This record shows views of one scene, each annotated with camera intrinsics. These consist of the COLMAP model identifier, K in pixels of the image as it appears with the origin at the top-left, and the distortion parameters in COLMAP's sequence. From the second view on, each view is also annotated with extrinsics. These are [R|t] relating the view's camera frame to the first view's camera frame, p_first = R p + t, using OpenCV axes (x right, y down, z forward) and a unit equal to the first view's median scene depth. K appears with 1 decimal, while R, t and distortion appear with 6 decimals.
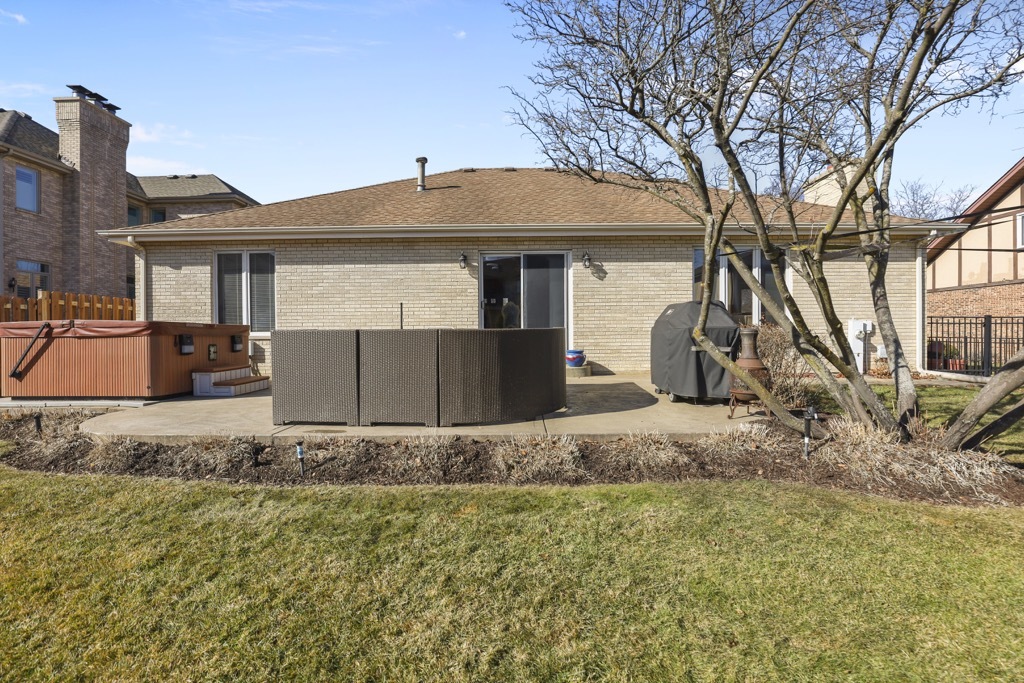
lens RADIAL K [[506.3, 0, 512.0], [0, 506.3, 341.5], [0, 0, 1]] dist [-0.027072, -0.000266]
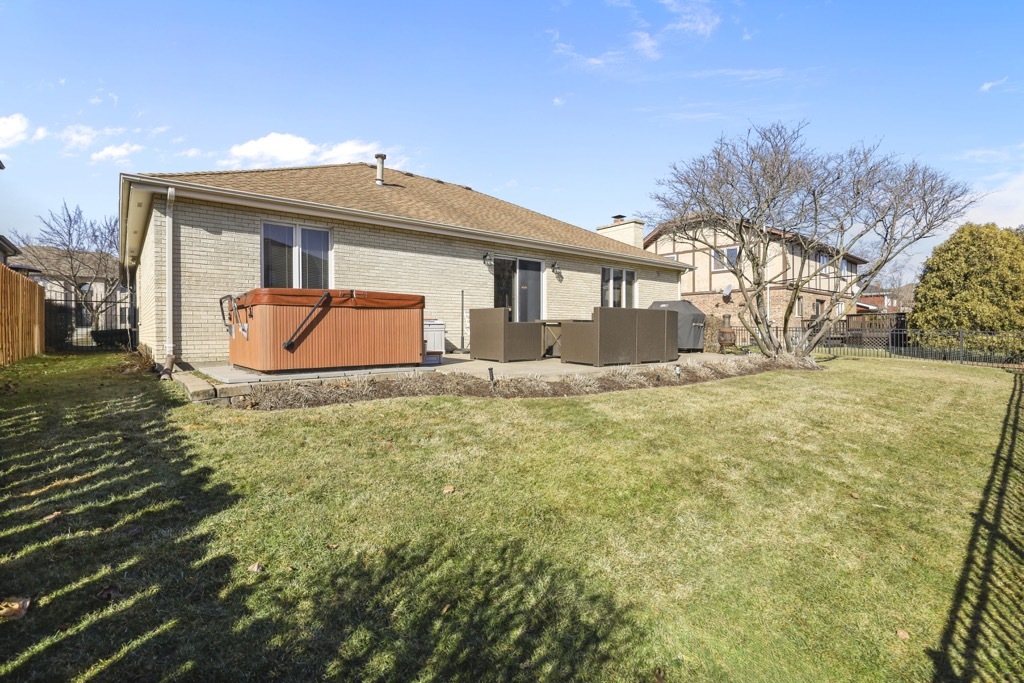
lens RADIAL K [[506.3, 0, 512.0], [0, 506.3, 341.5], [0, 0, 1]] dist [-0.027072, -0.000266]
pose [[0.733602, -0.009369, 0.679515, -0.921552], [-0.001101, 0.999887, 0.014975, 0.030988], [-0.679578, -0.011734, 0.733509, 0.000920]]
